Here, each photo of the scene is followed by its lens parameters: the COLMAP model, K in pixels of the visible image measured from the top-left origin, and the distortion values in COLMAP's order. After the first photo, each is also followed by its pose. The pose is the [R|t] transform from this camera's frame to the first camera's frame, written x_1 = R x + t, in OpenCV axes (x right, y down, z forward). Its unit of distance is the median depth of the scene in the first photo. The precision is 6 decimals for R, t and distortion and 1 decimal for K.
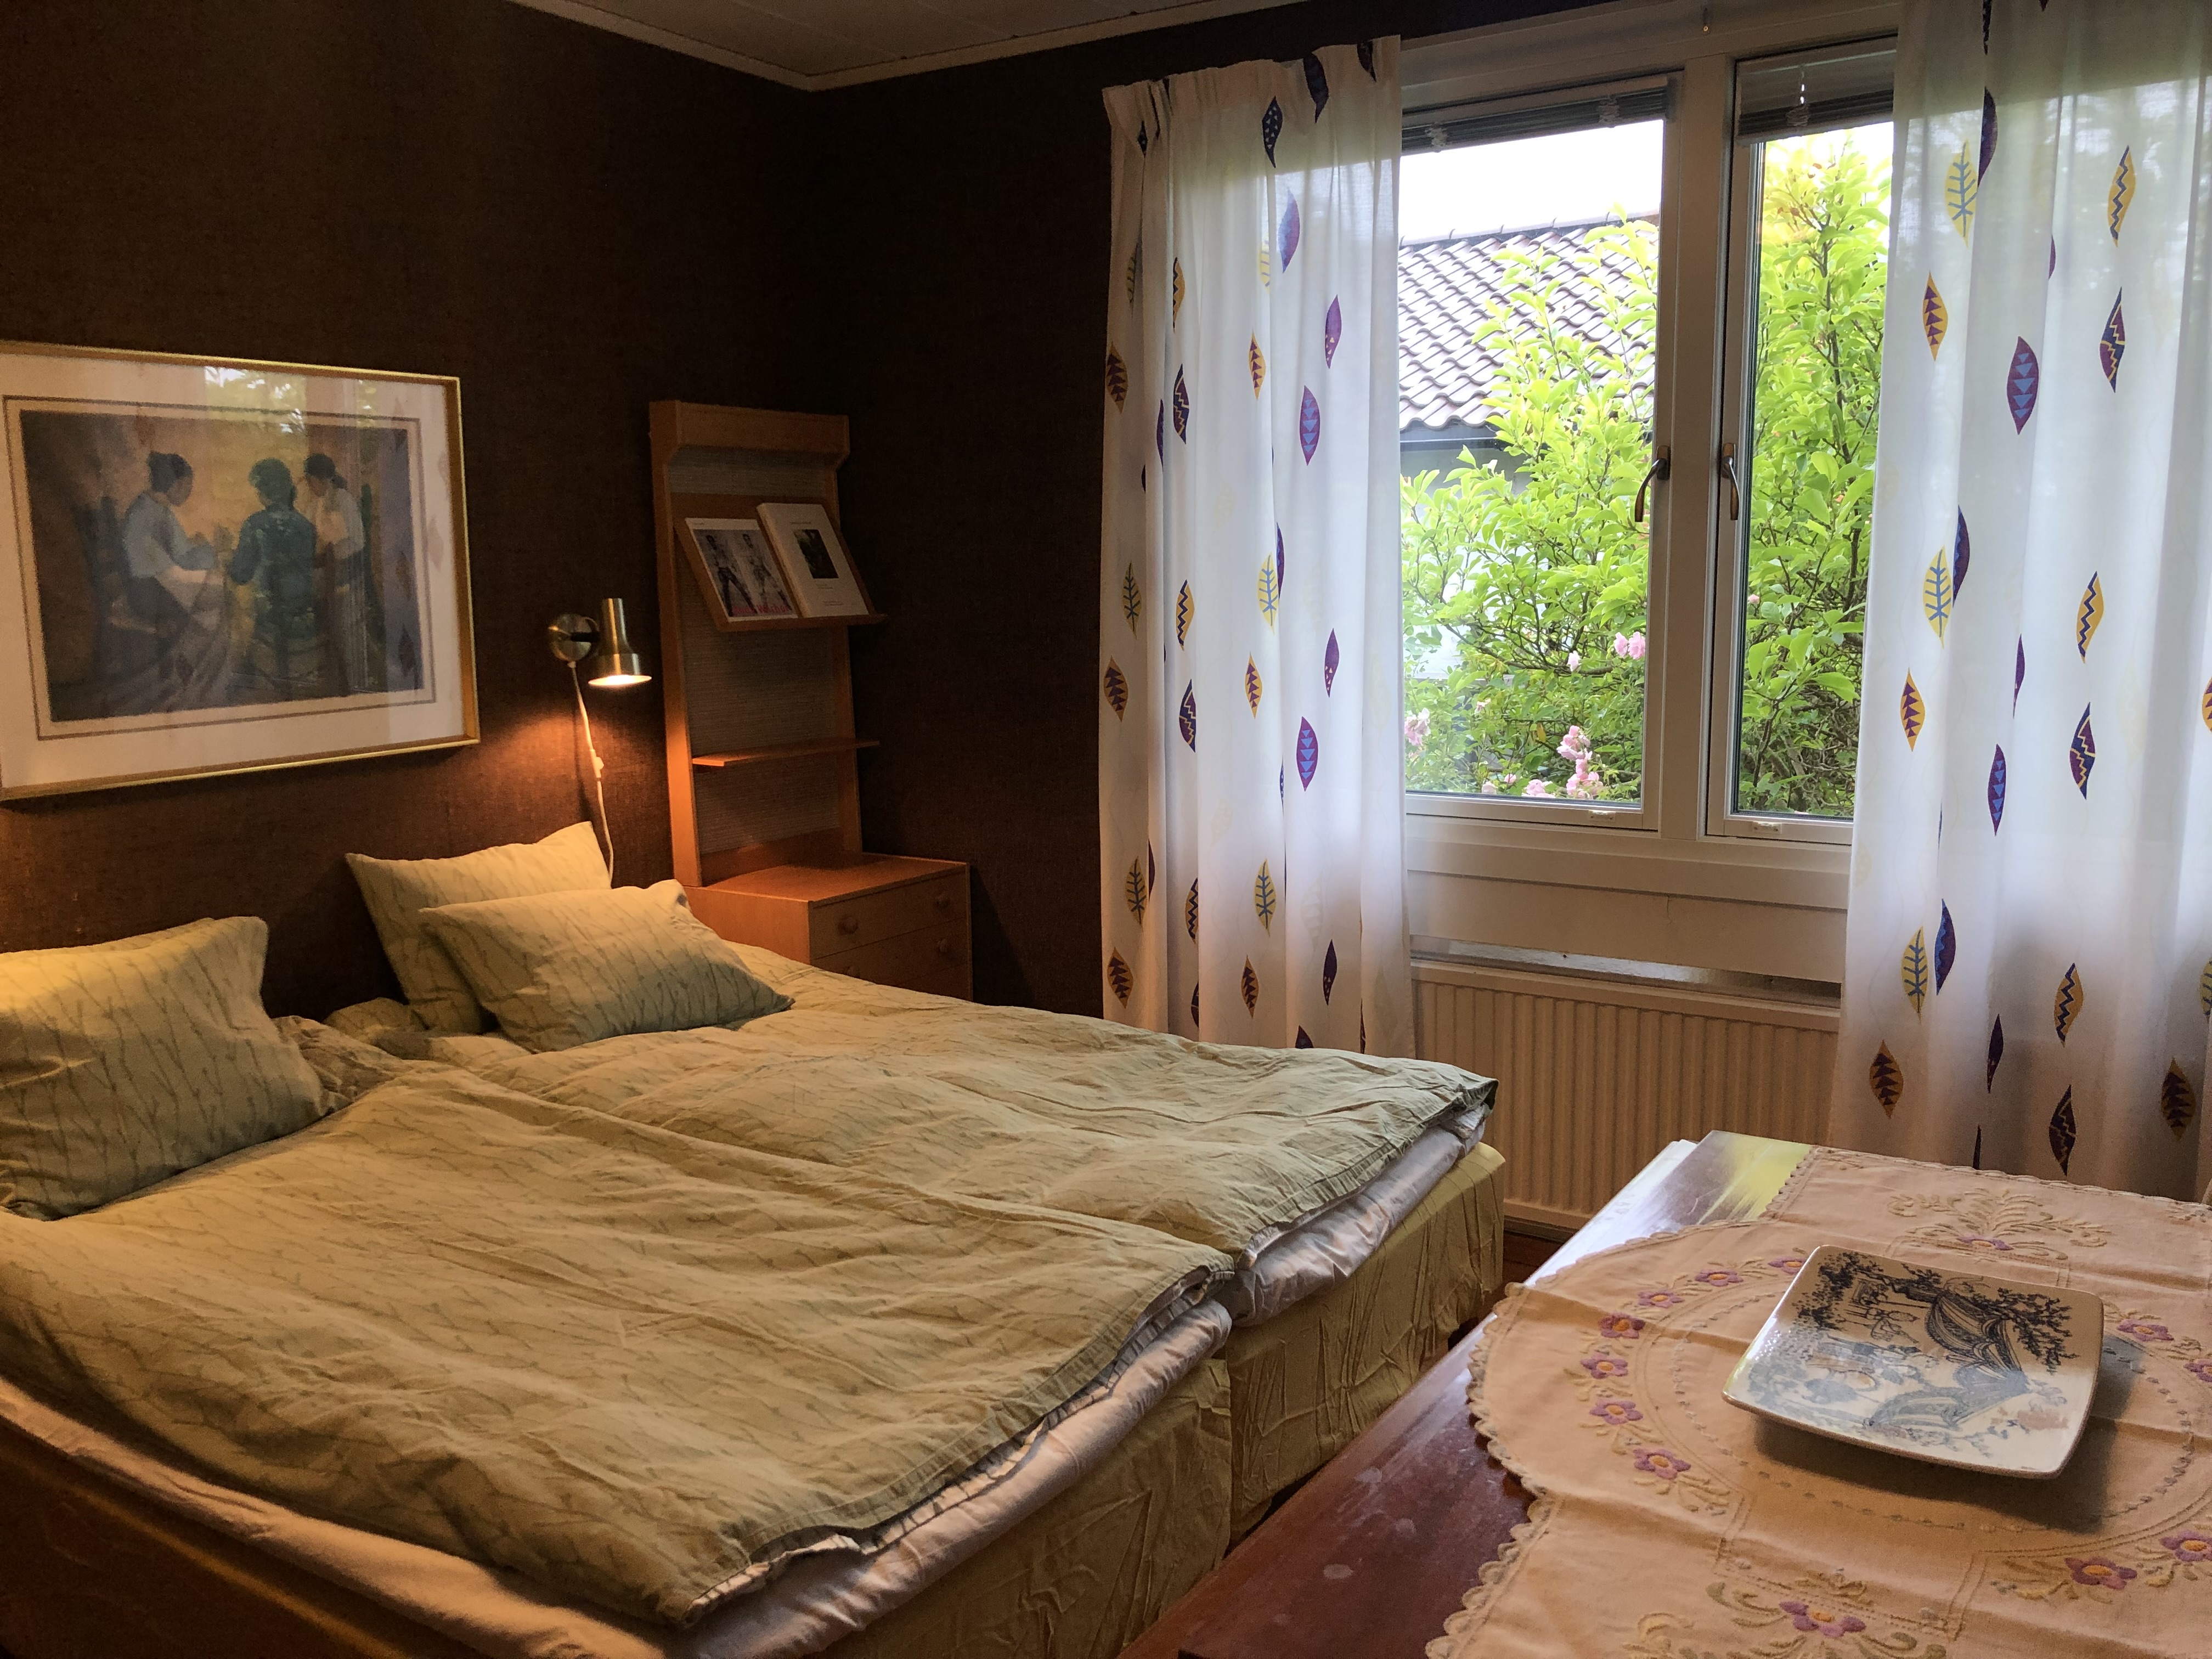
lens RADIAL K [[1823.7, 0, 1103.4], [0, 1823.7, 799.2], [0, 0, 1]] dist [0.010491, 0.008916]
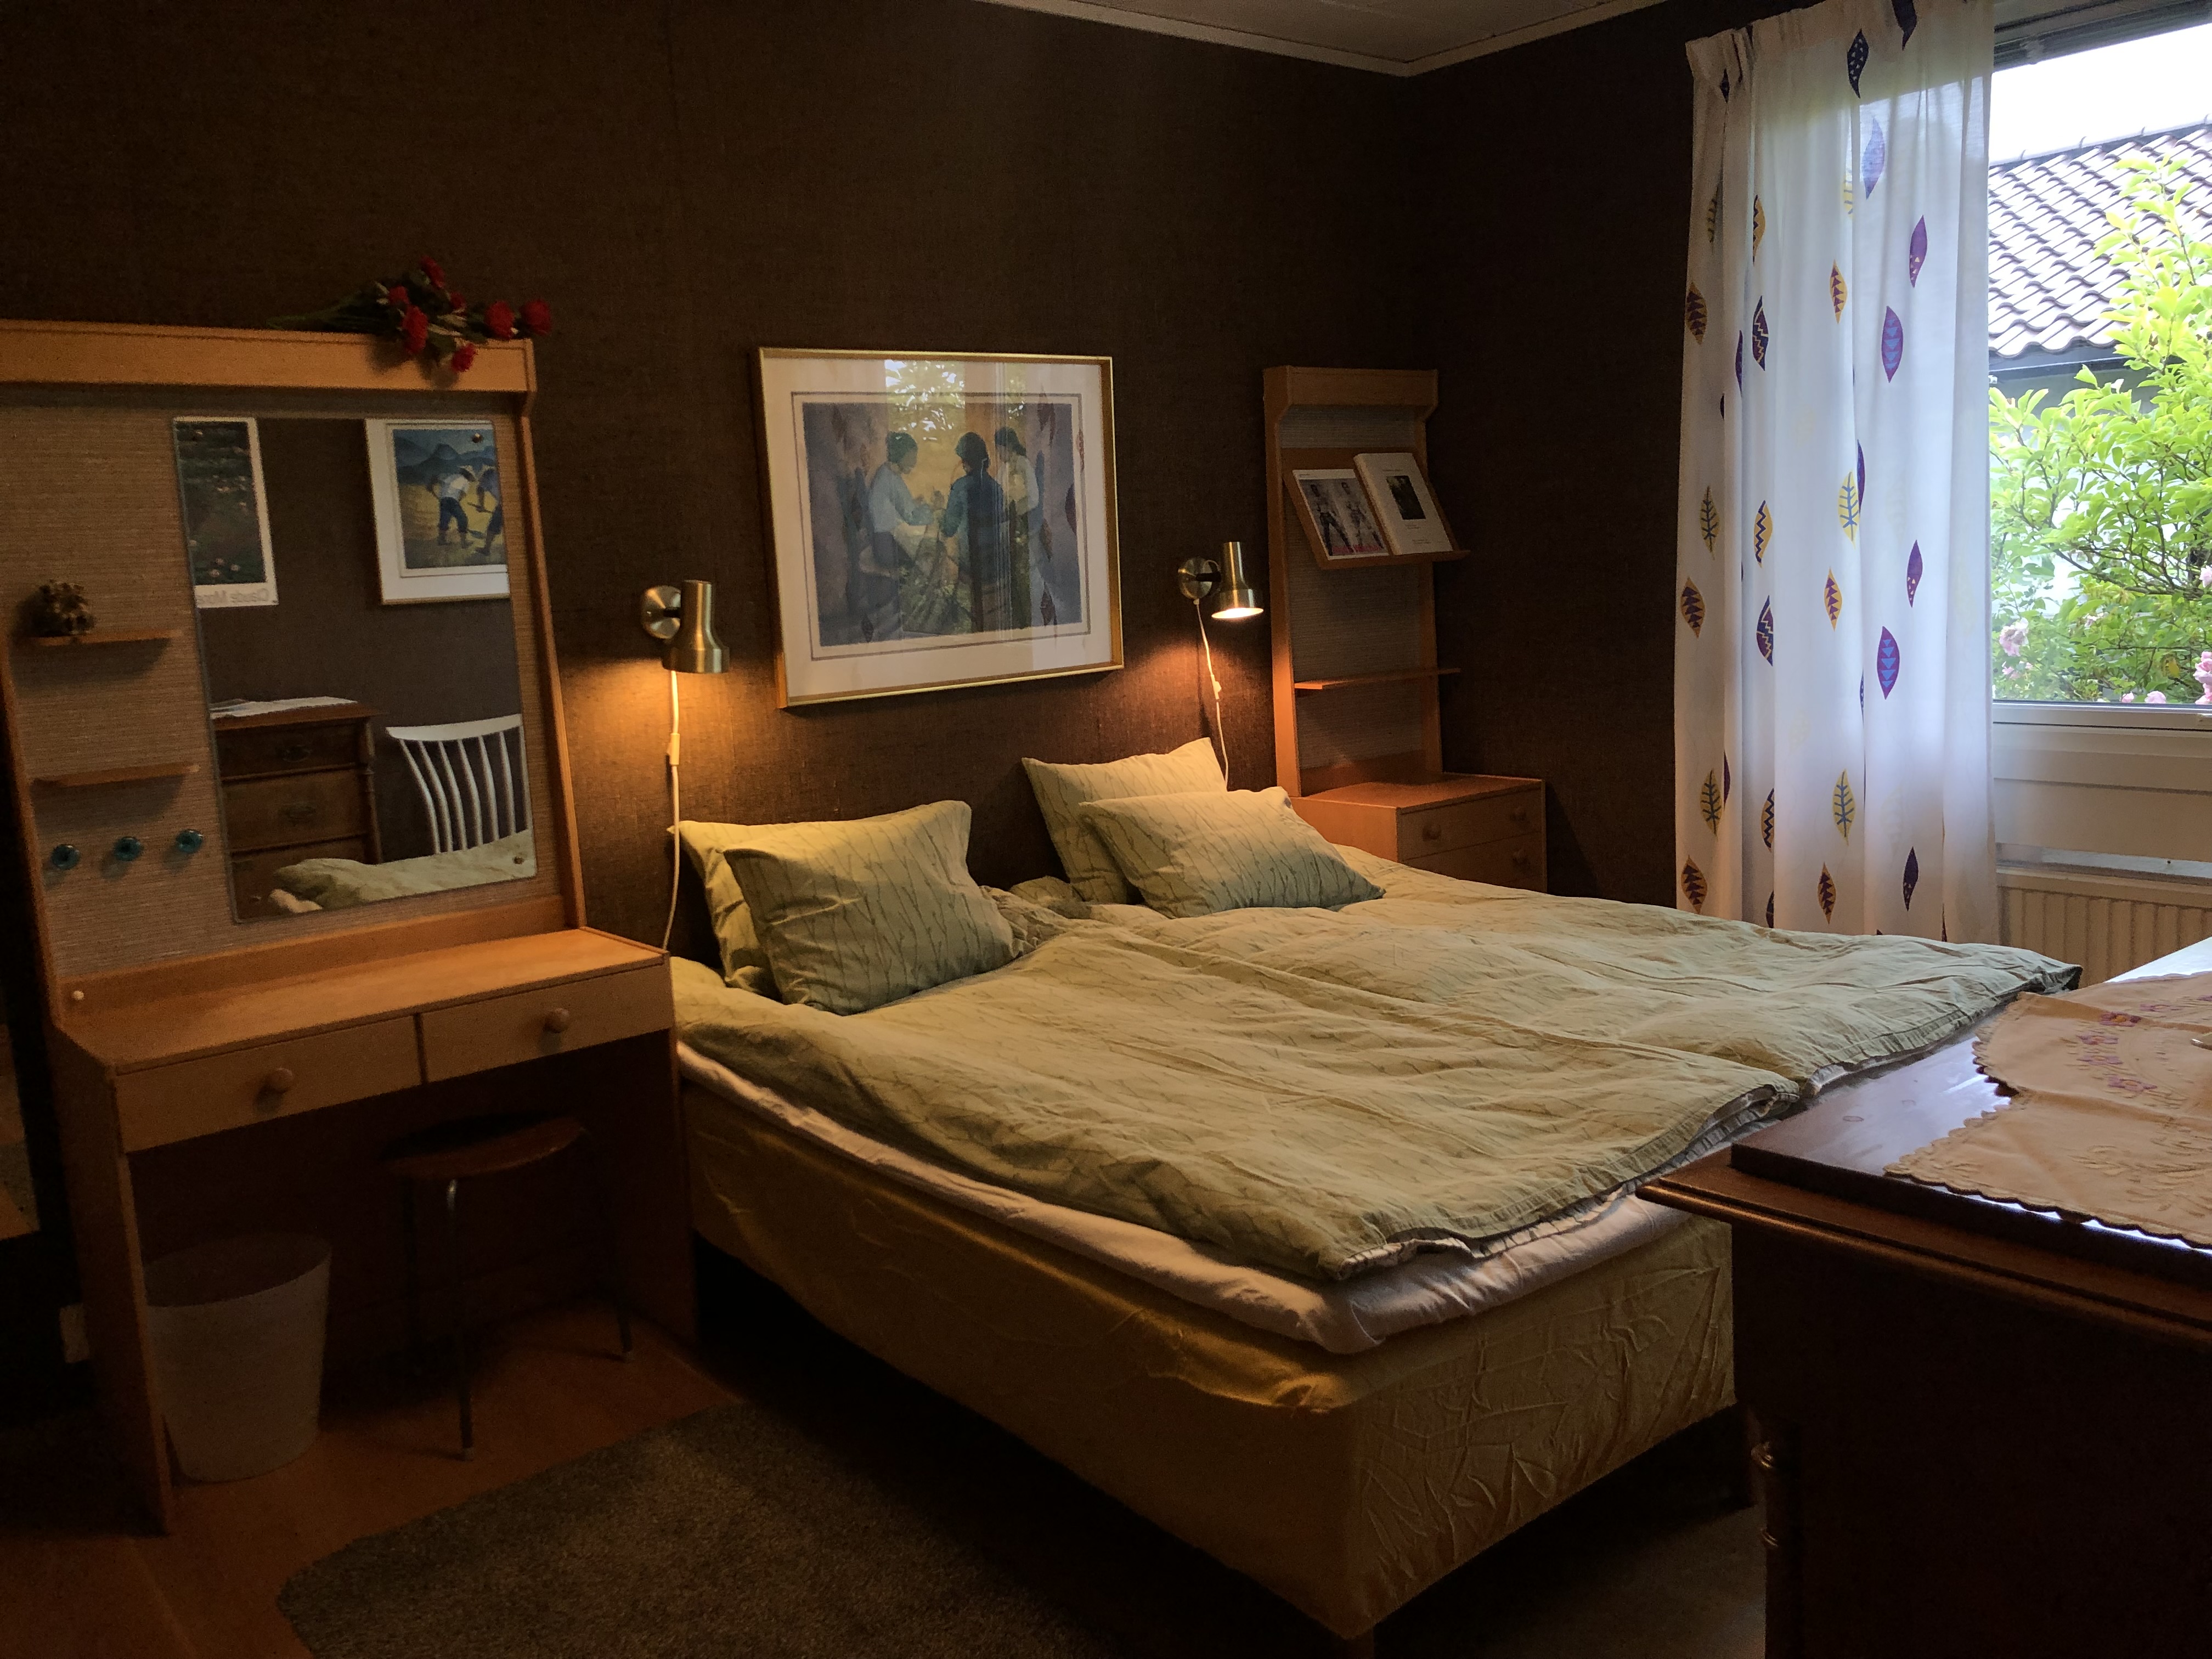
lens RADIAL K [[1833.9, 0, 1029.5], [0, 1833.9, 825.6], [0, 0, 1]] dist [0.030935, -0.072915]
pose [[0.943548, 0.009017, -0.331112, -0.001688], [-0.002123, 0.999773, 0.021178, 0.050092], [0.331228, -0.019280, 0.943354, -0.161147]]
